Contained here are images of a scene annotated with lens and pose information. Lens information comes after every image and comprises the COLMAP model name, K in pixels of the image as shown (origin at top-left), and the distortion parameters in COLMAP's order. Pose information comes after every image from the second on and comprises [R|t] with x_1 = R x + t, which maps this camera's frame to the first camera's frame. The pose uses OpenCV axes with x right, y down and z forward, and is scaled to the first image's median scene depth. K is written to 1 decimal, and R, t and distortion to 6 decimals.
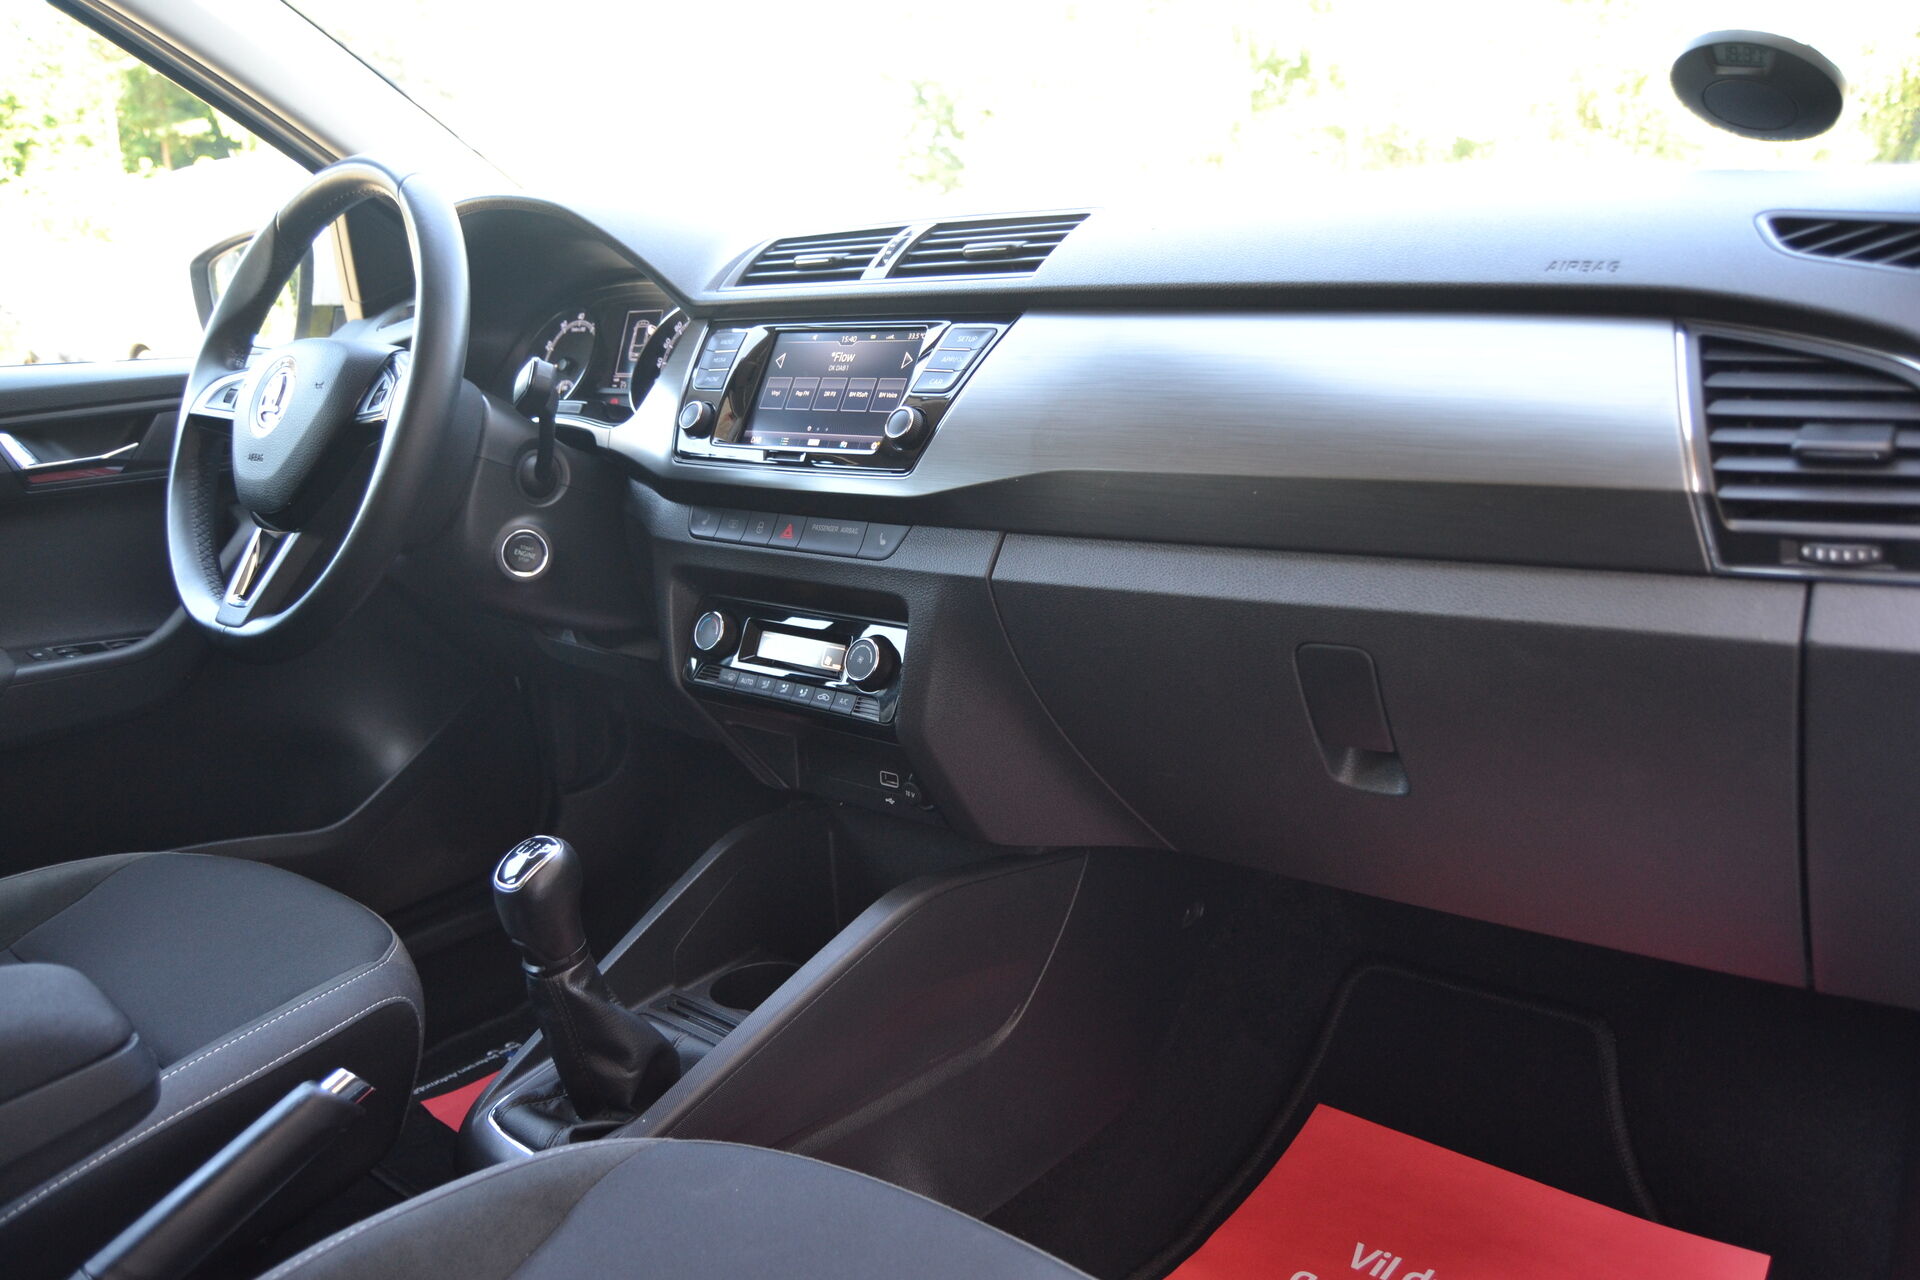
lens RADIAL K [[1517.6, 0, 960.2], [0, 1517.6, 672.3], [0, 0, 1]] dist [-0.085200, 0.014674]
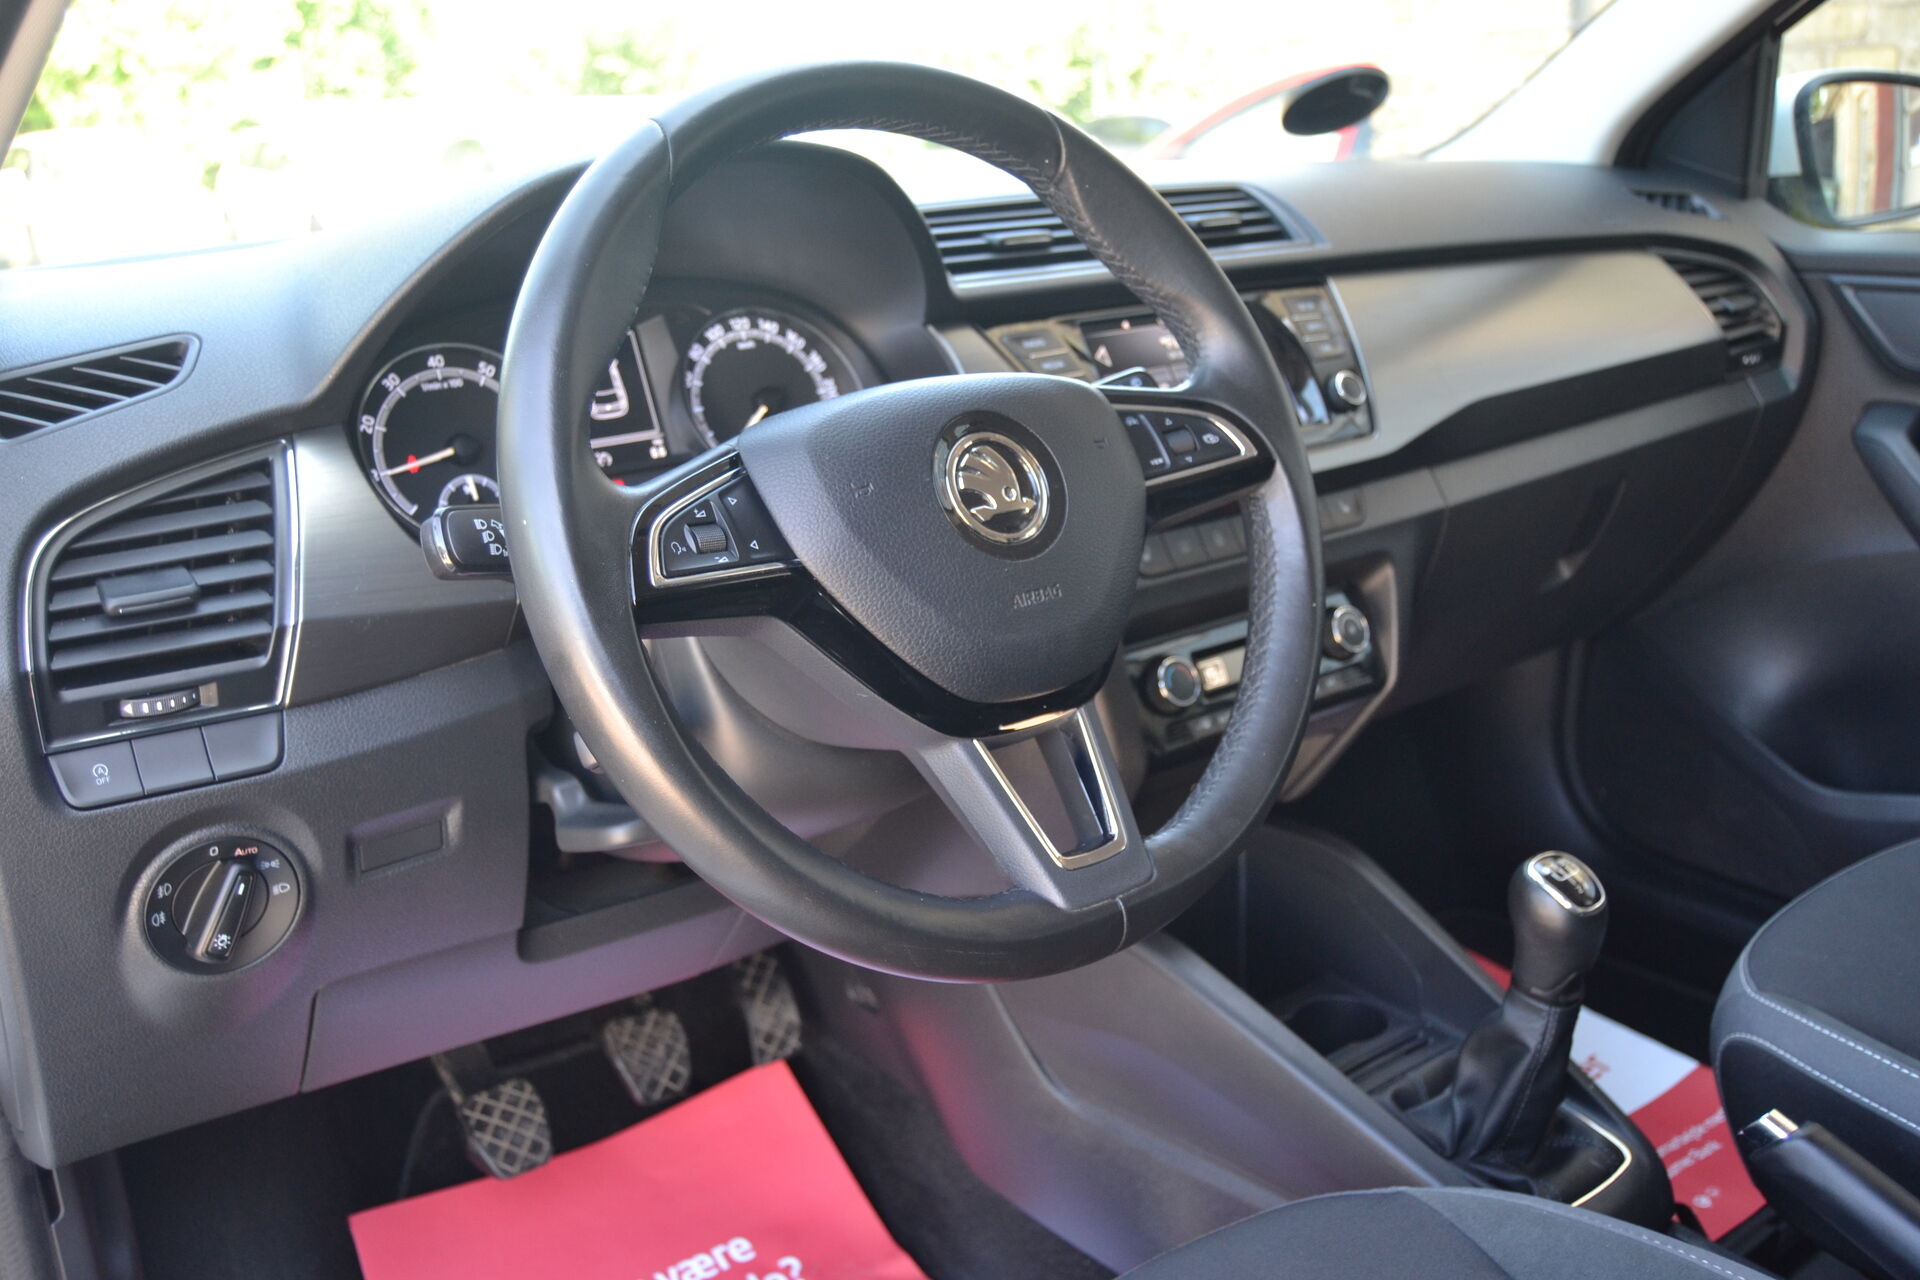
lens RADIAL K [[1765.7, 0, 960.0], [0, 1765.7, 640.0], [0, 0, 1]] dist [-0.069409, 0.001642]
pose [[0.194711, -0.235318, 0.952215, -1.161953], [0.289121, 0.941432, 0.173533, -0.266337], [-0.937281, 0.241517, 0.251343, 0.921891]]
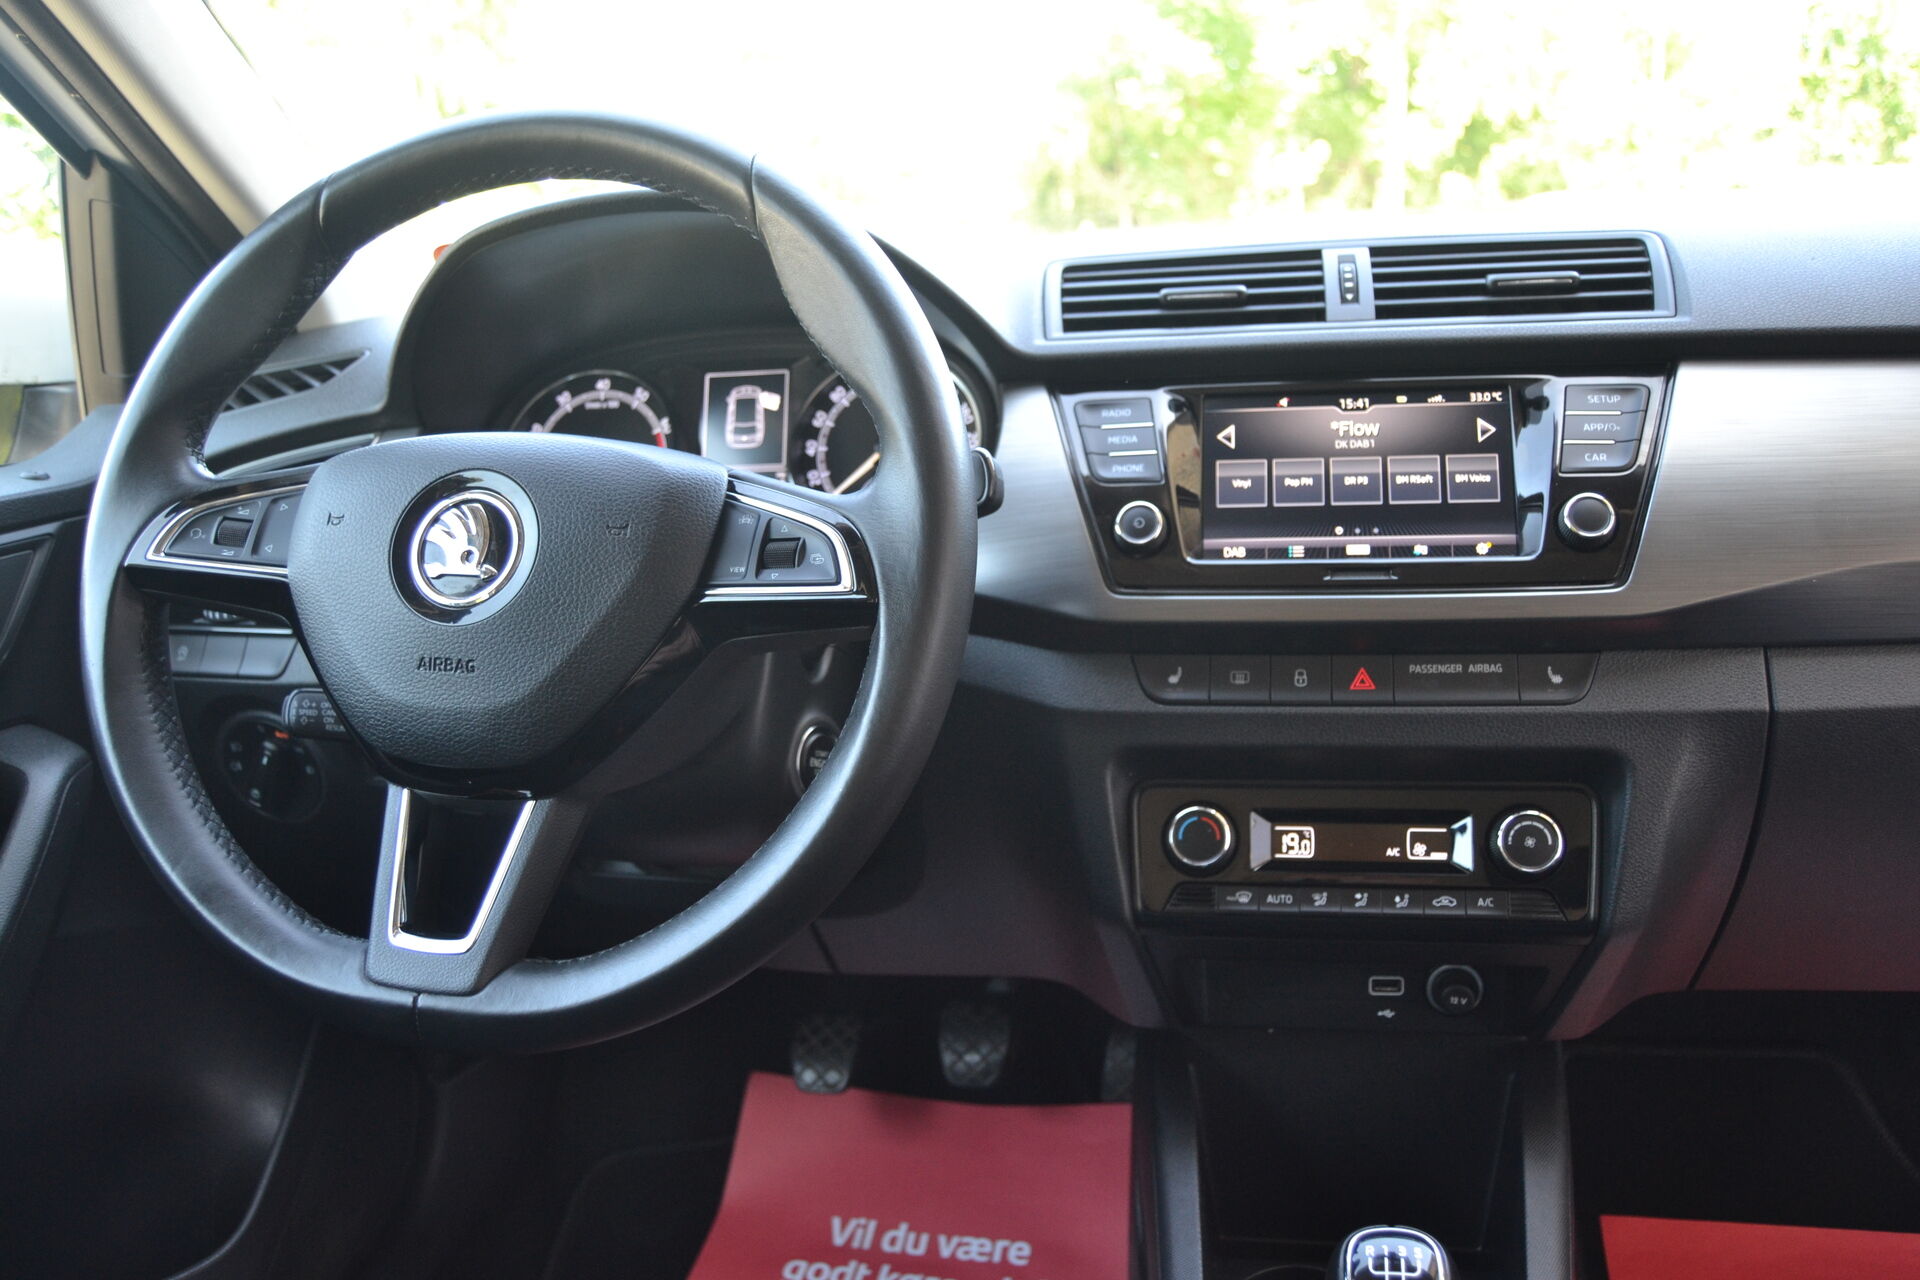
lens RADIAL K [[1517.6, 0, 960.2], [0, 1517.6, 672.3], [0, 0, 1]] dist [-0.085200, 0.014674]
pose [[0.861669, -0.132754, 0.489798, -0.619657], [0.145455, 0.989289, 0.012245, -0.132771], [-0.486178, 0.060693, 0.871750, 0.484753]]
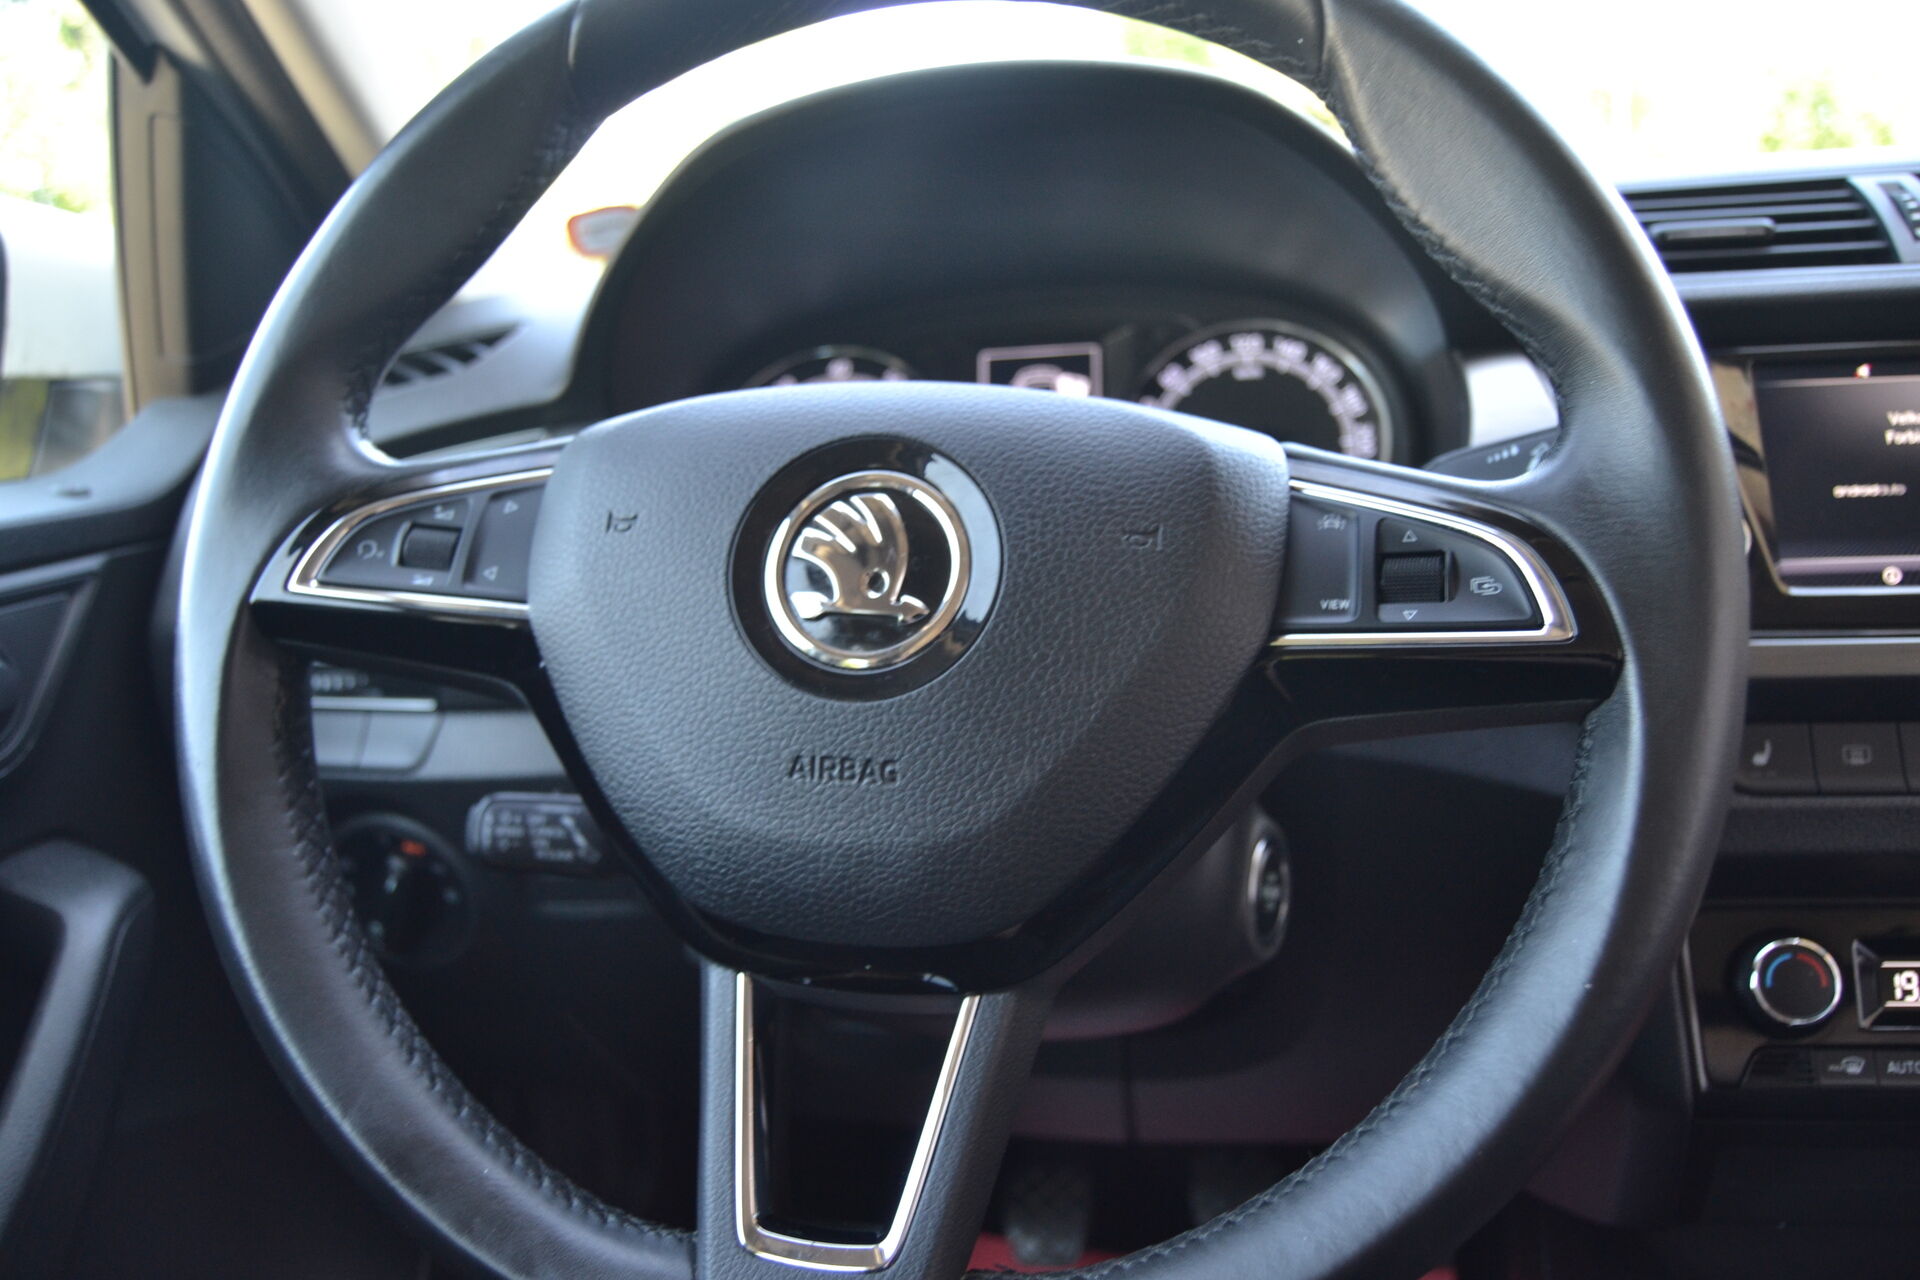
lens RADIAL K [[1499.2, 0, 947.8], [0, 1499.2, 679.0], [0, 0, 1]] dist [-0.062219, 0.003926]
pose [[0.861573, -0.123794, 0.492308, -0.646090], [0.151881, 0.988247, -0.017301, -0.165829], [-0.484381, 0.089678, 0.870249, 0.766455]]
